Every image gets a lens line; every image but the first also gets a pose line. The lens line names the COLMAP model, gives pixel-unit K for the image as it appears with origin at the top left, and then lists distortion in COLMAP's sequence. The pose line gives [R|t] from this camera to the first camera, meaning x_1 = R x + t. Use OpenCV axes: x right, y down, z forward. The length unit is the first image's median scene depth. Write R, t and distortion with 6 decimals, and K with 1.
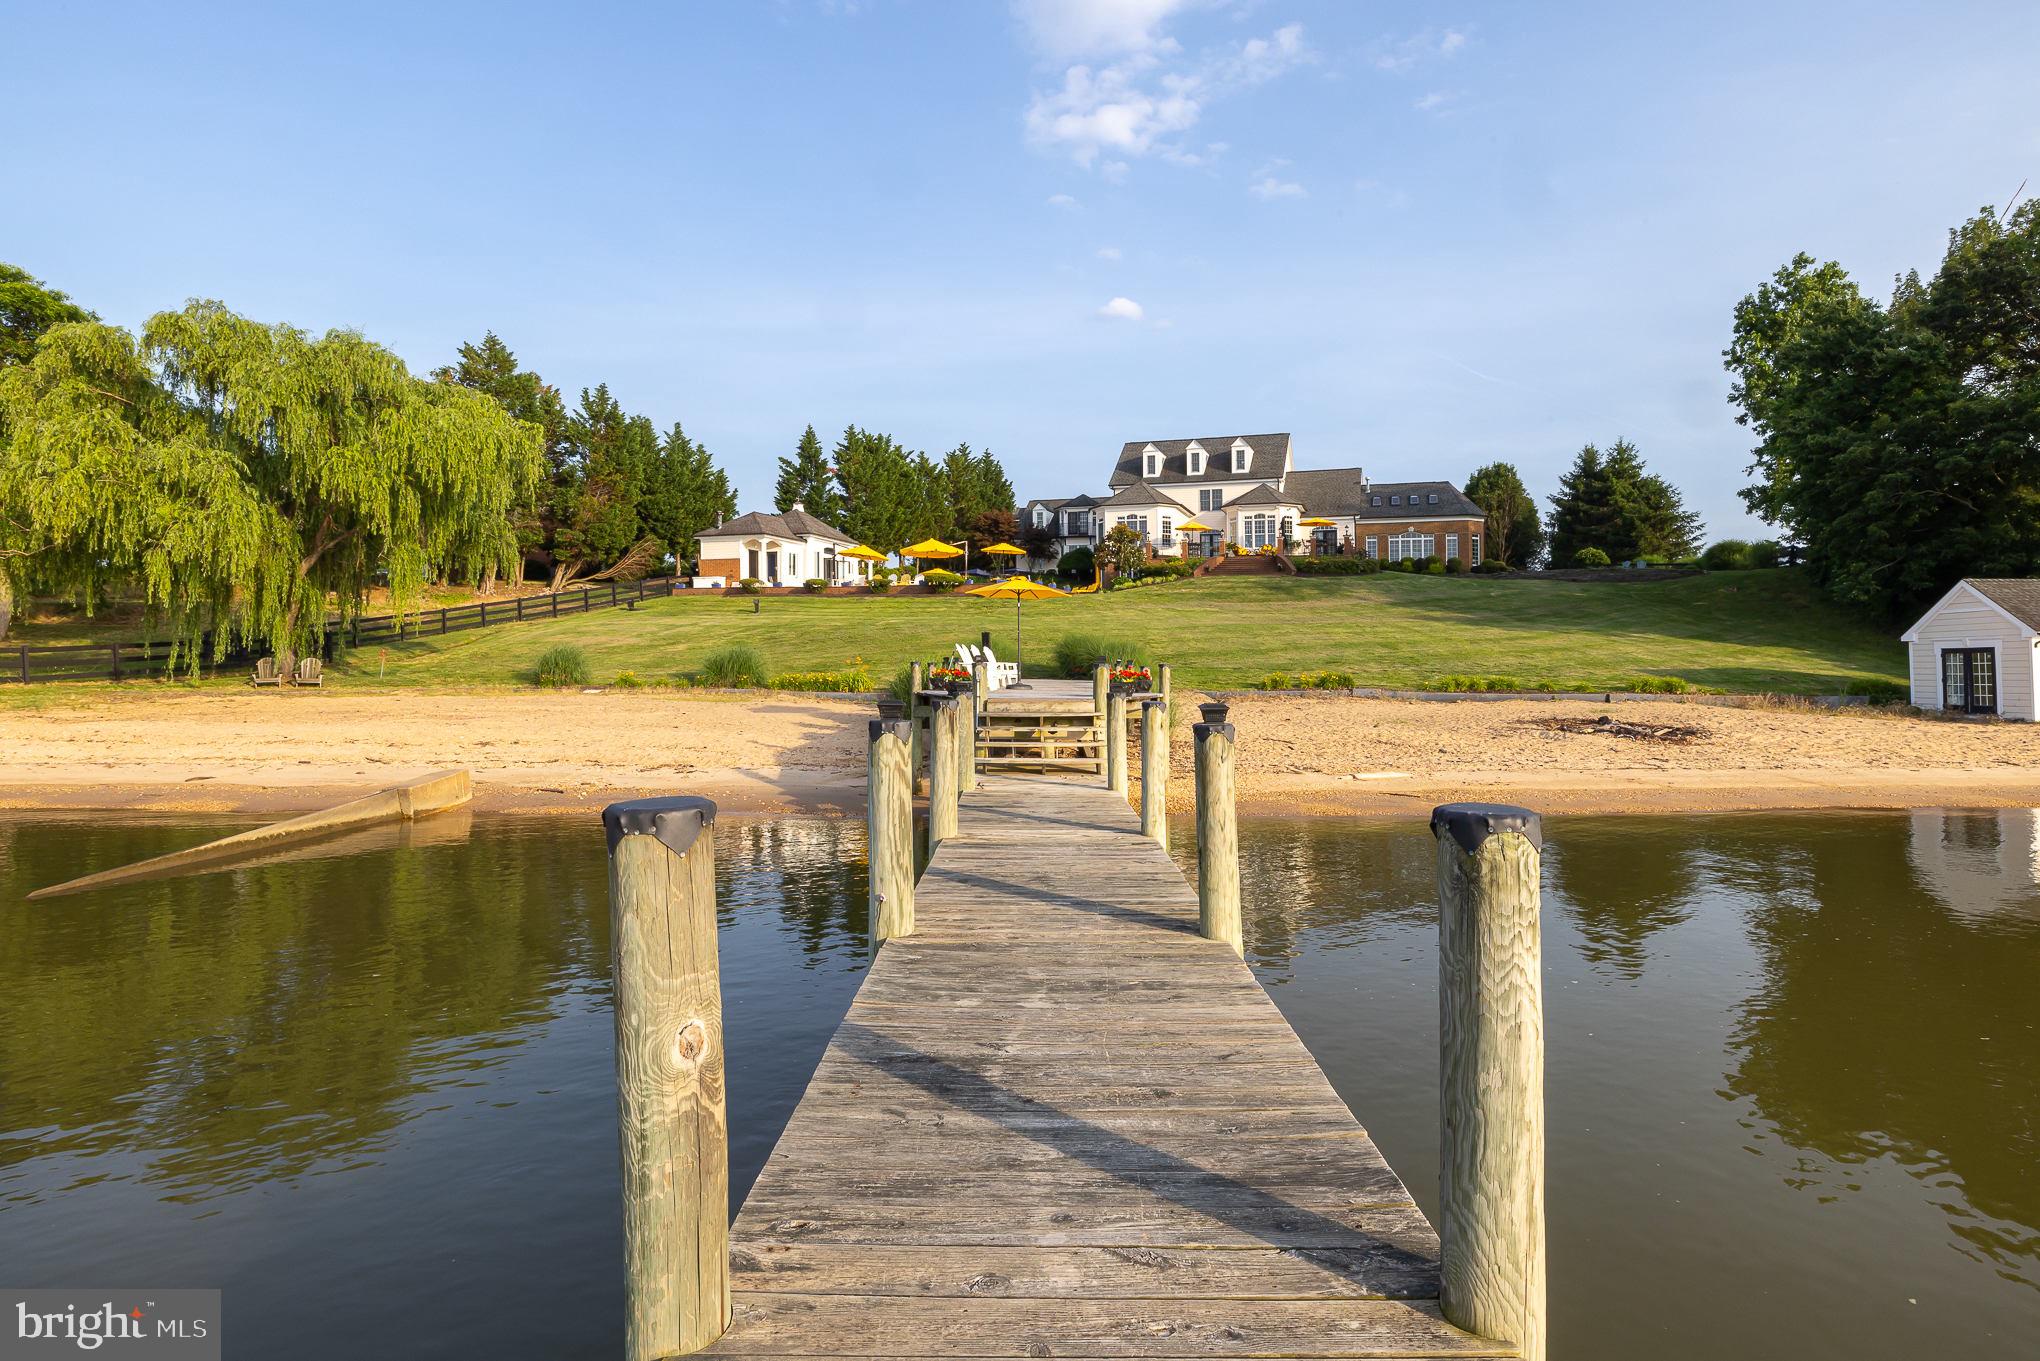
lens RADIAL K [[1016.1, 0, 1048.3], [0, 1016.1, 680.7], [0, 0, 1]] dist [-0.002918, -0.000094]
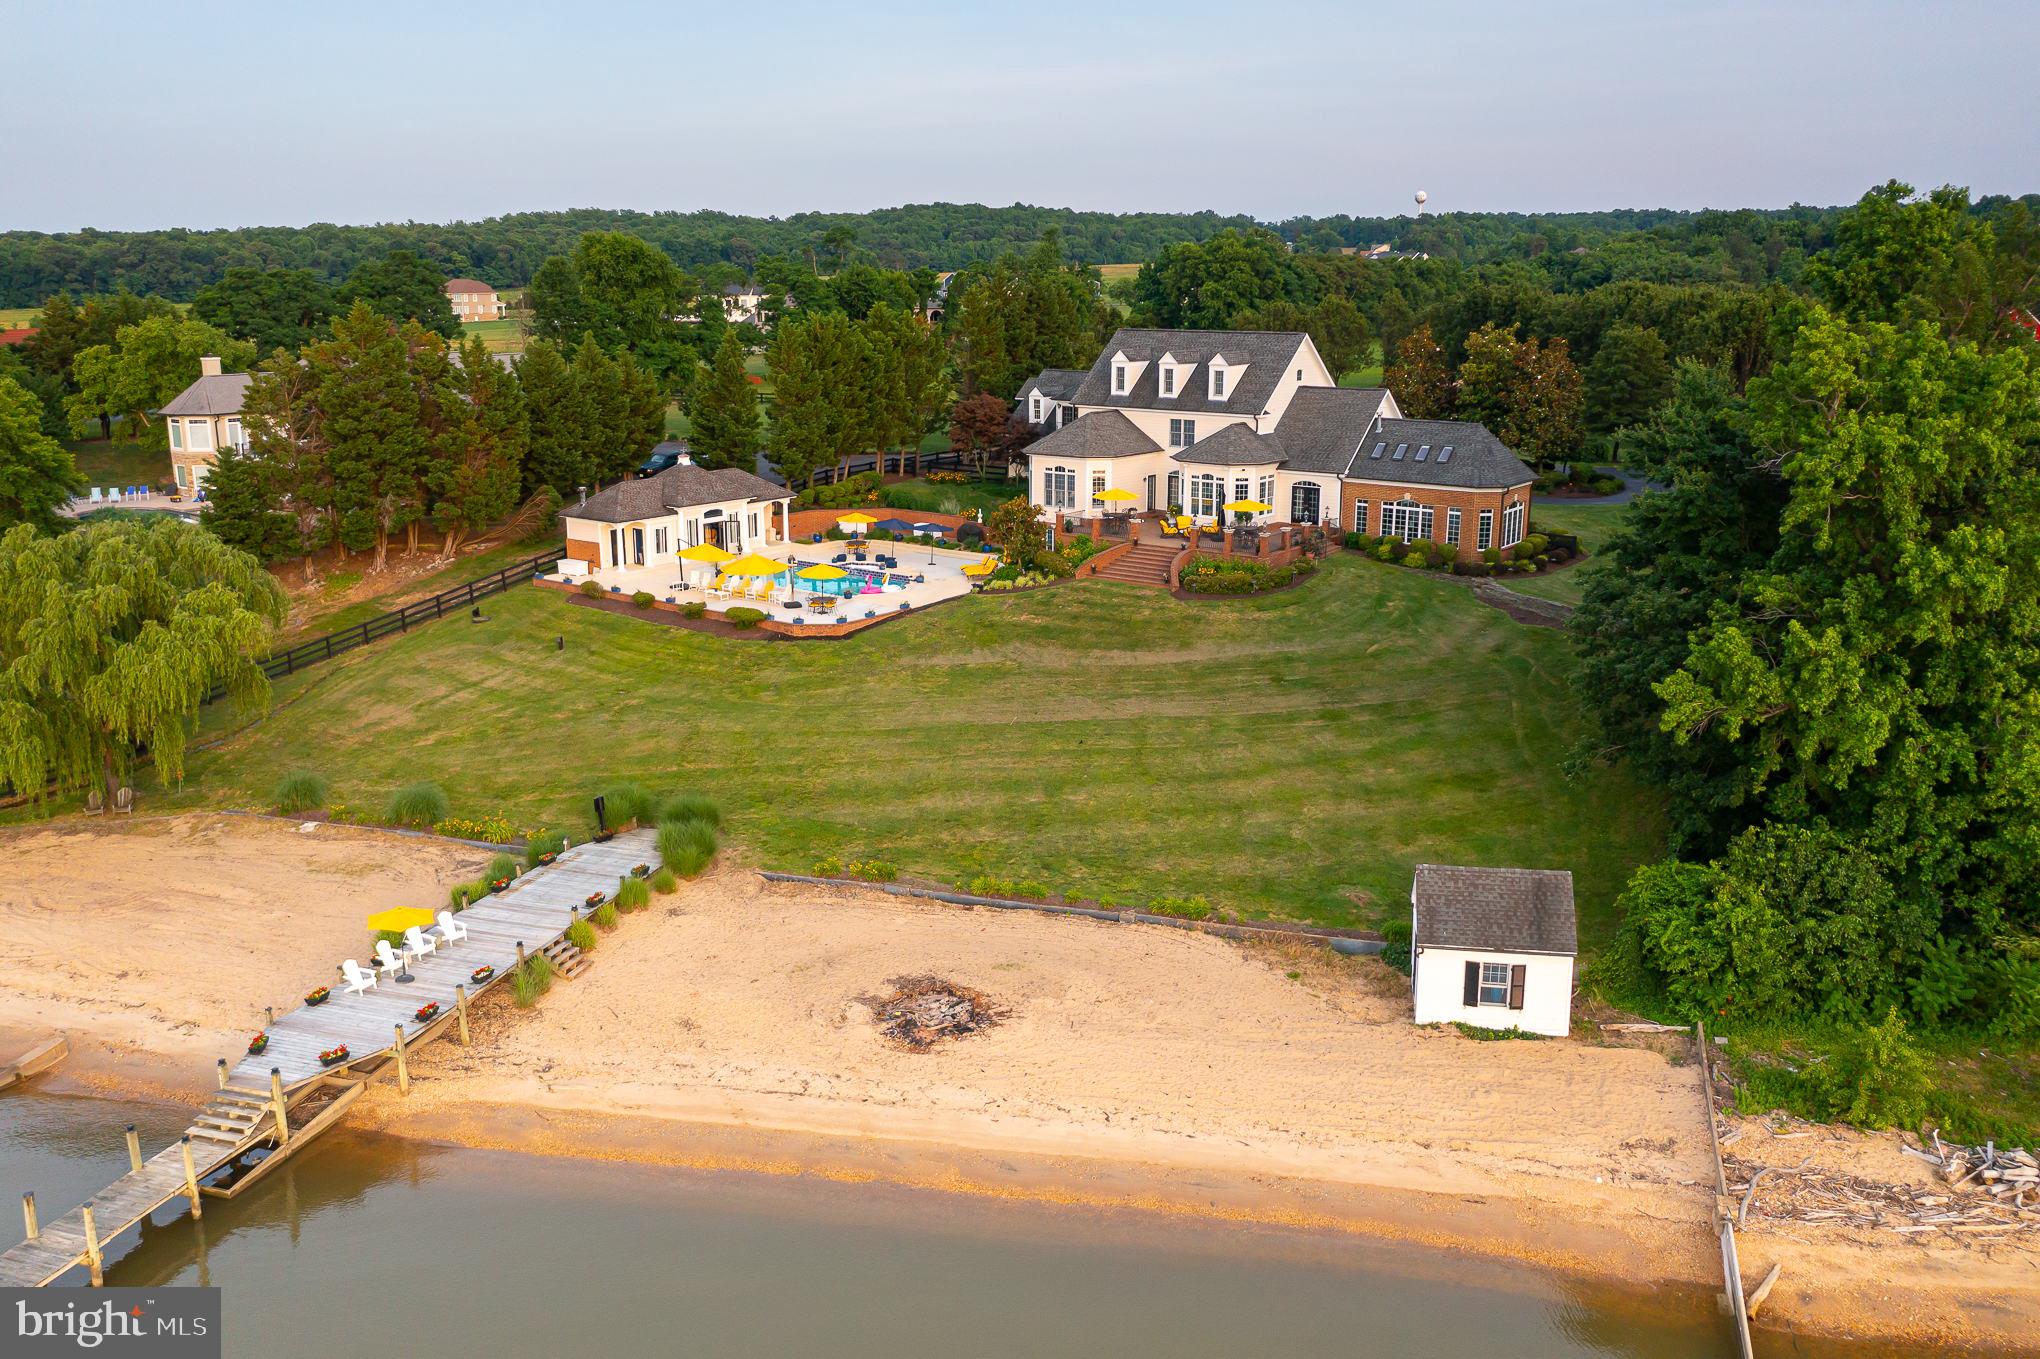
lens RADIAL K [[1606.7, 0, 1019.9], [0, 1606.7, 670.1], [0, 0, 1]] dist [-0.018487, 0.010427]
pose [[0.948455, 0.064616, -0.310254, 0.500266], [0.004558, 0.976111, 0.217226, -0.307476], [0.316879, -0.207443, 0.925503, -0.253814]]
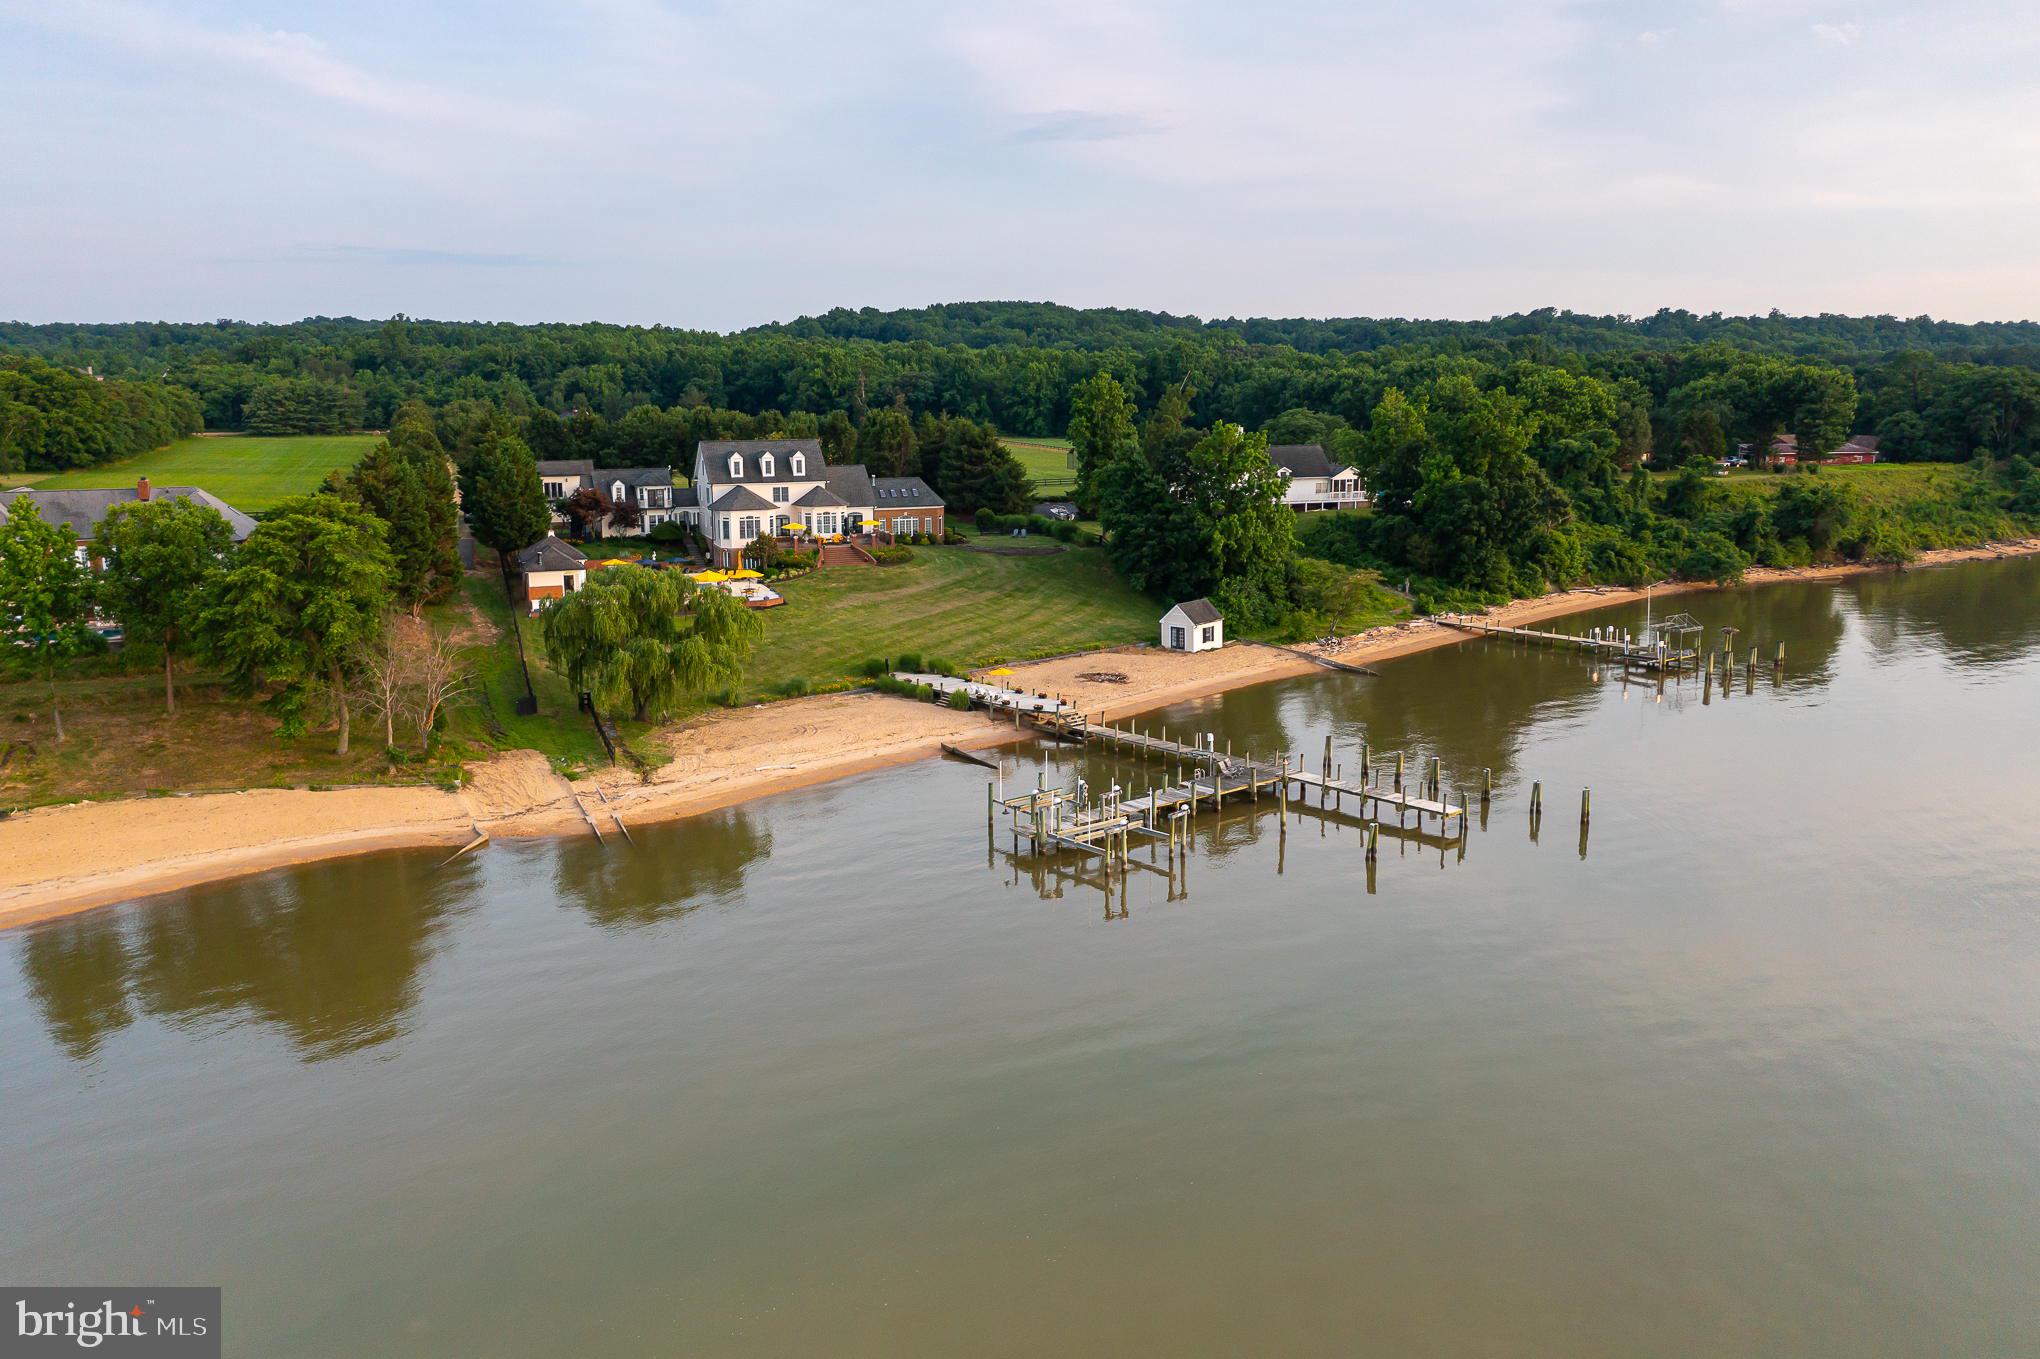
lens RADIAL K [[1606.7, 0, 1019.9], [0, 1606.7, 670.1], [0, 0, 1]] dist [-0.018487, 0.010427]
pose [[0.774172, -0.127496, 0.620002, -1.182575], [0.025887, 0.985062, 0.170242, -0.357882], [-0.632445, -0.115747, 0.765908, -1.154099]]
